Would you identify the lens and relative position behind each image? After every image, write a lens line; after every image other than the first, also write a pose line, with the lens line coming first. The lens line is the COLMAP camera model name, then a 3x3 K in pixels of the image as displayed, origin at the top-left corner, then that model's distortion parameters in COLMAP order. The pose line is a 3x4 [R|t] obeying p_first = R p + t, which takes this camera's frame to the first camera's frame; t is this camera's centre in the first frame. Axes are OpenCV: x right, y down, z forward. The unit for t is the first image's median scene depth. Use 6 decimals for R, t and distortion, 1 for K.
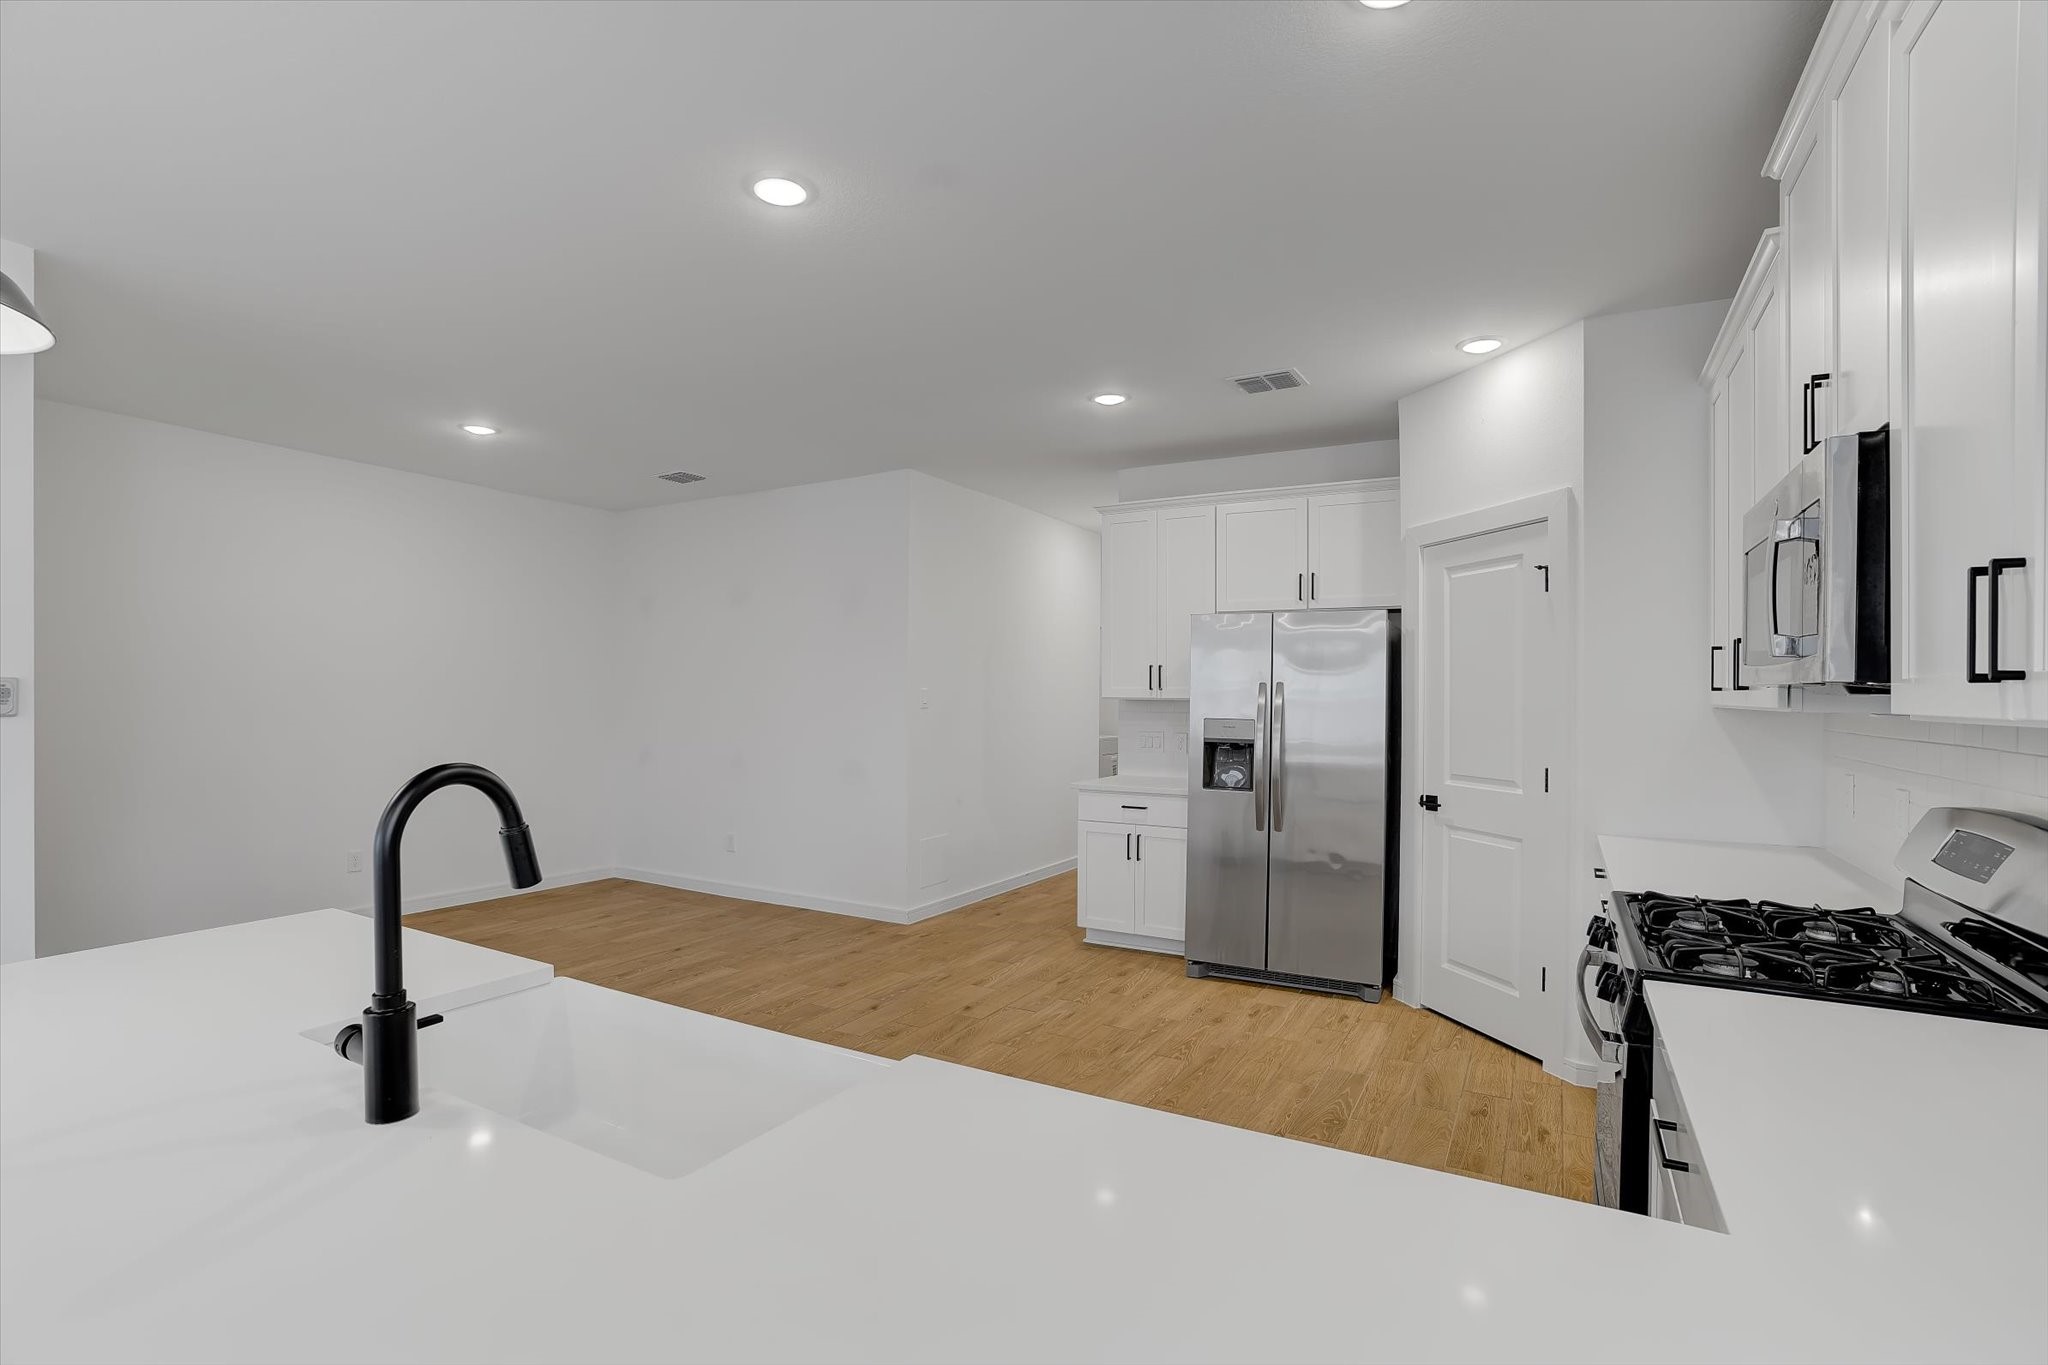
lens RADIAL K [[939.5, 0, 1025.2], [0, 939.5, 695.5], [0, 0, 1]] dist [-0.003964, 0.001860]
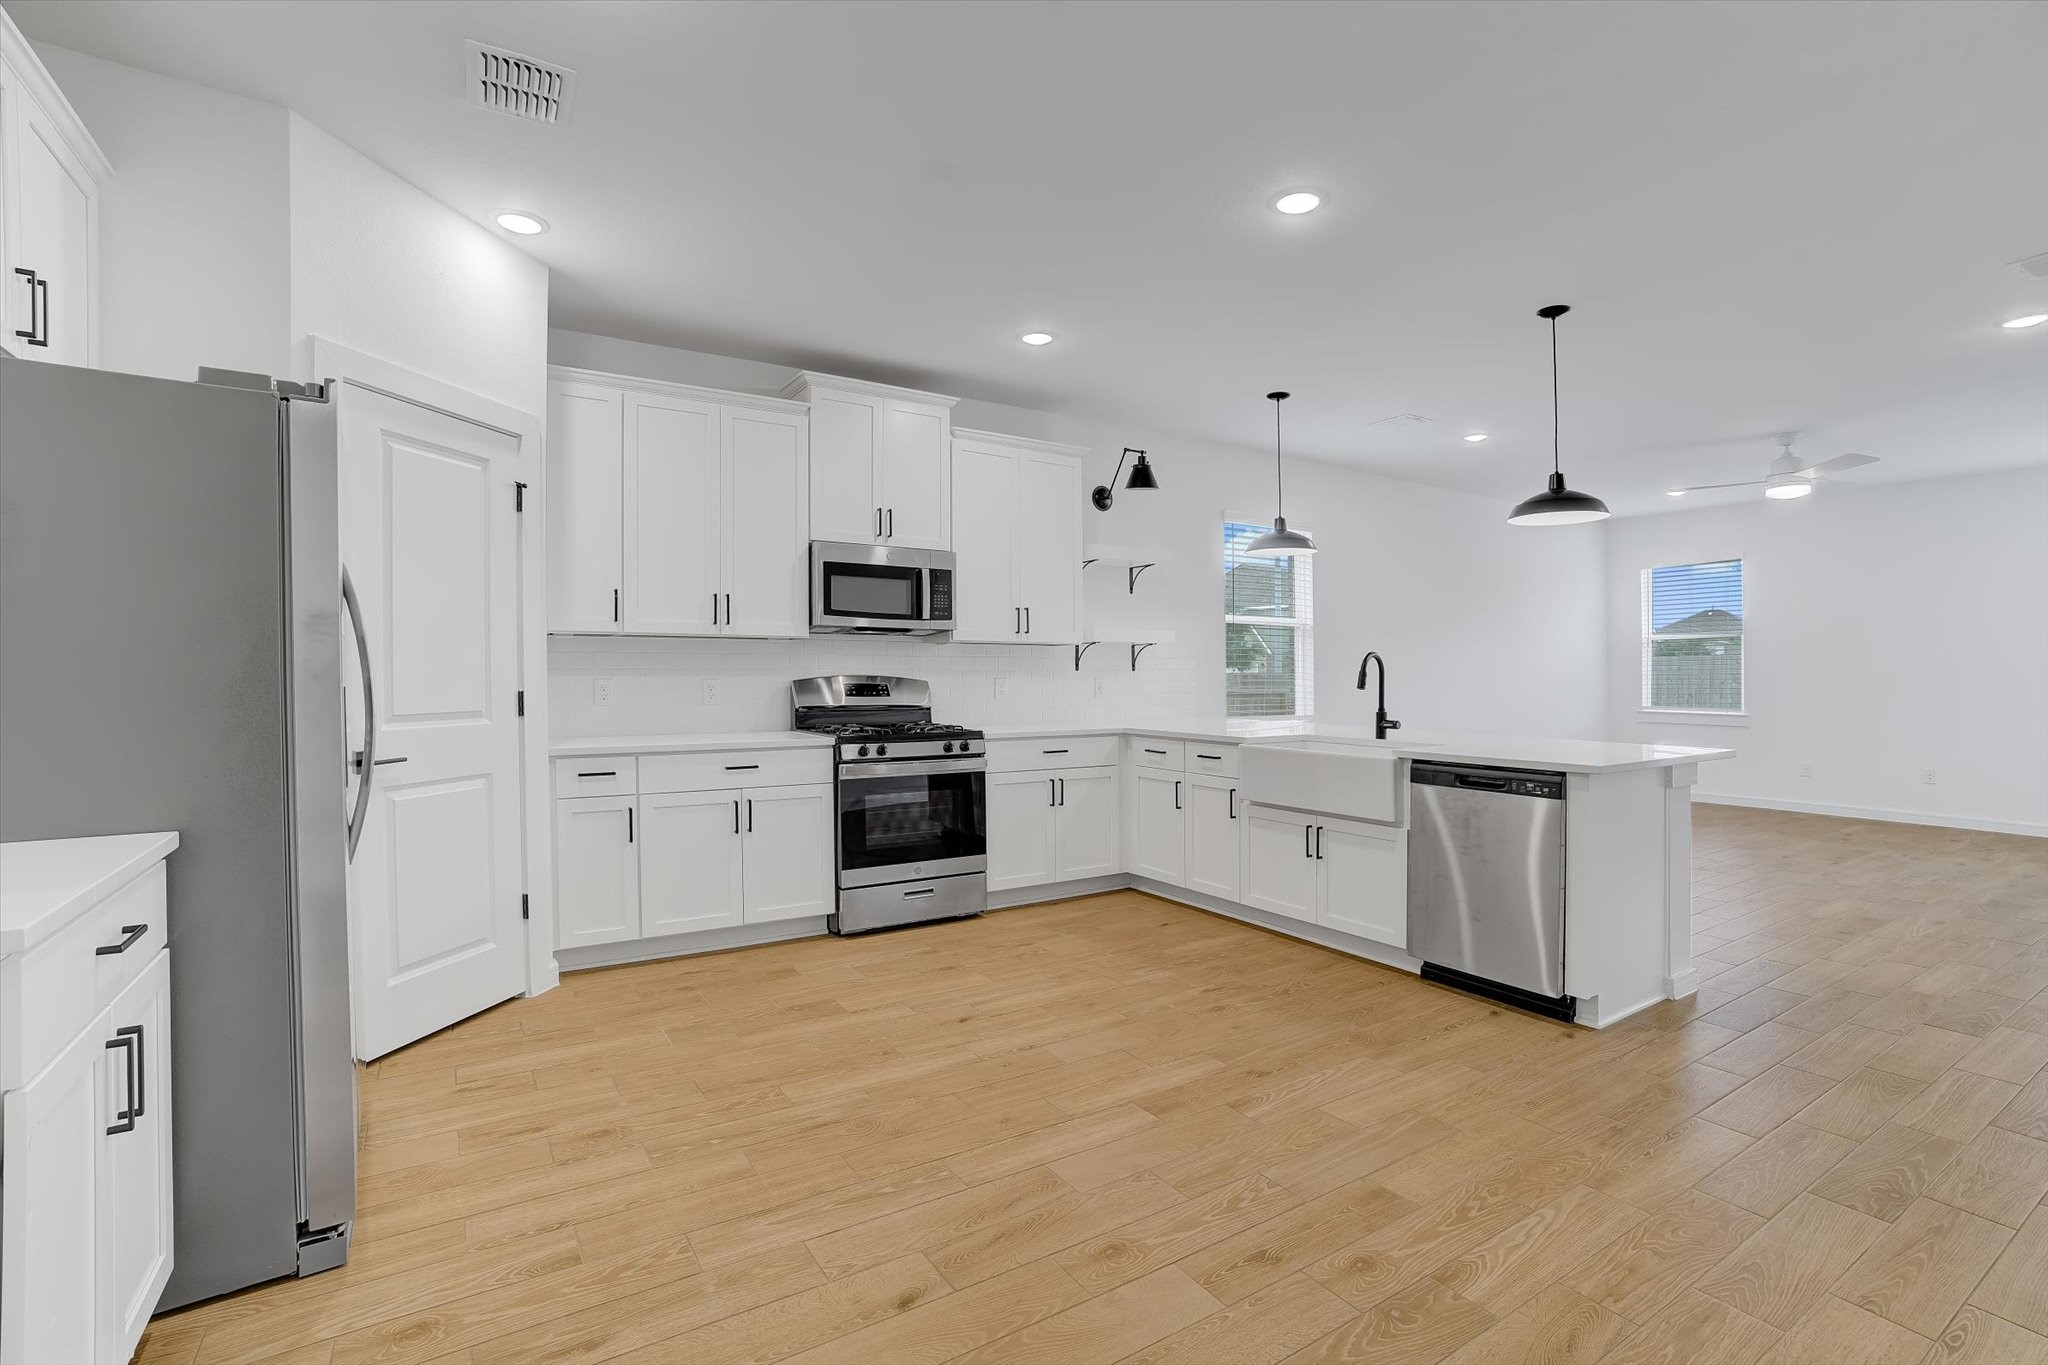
lens RADIAL K [[939.5, 0, 1032.4], [0, 939.5, 674.6], [0, 0, 1]] dist [-0.003964, 0.001860]
pose [[-0.882171, -0.005266, 0.470900, -0.335111], [-0.003507, 0.999983, 0.004612, 0.047855], [-0.470916, 0.002417, -0.882175, 1.451094]]
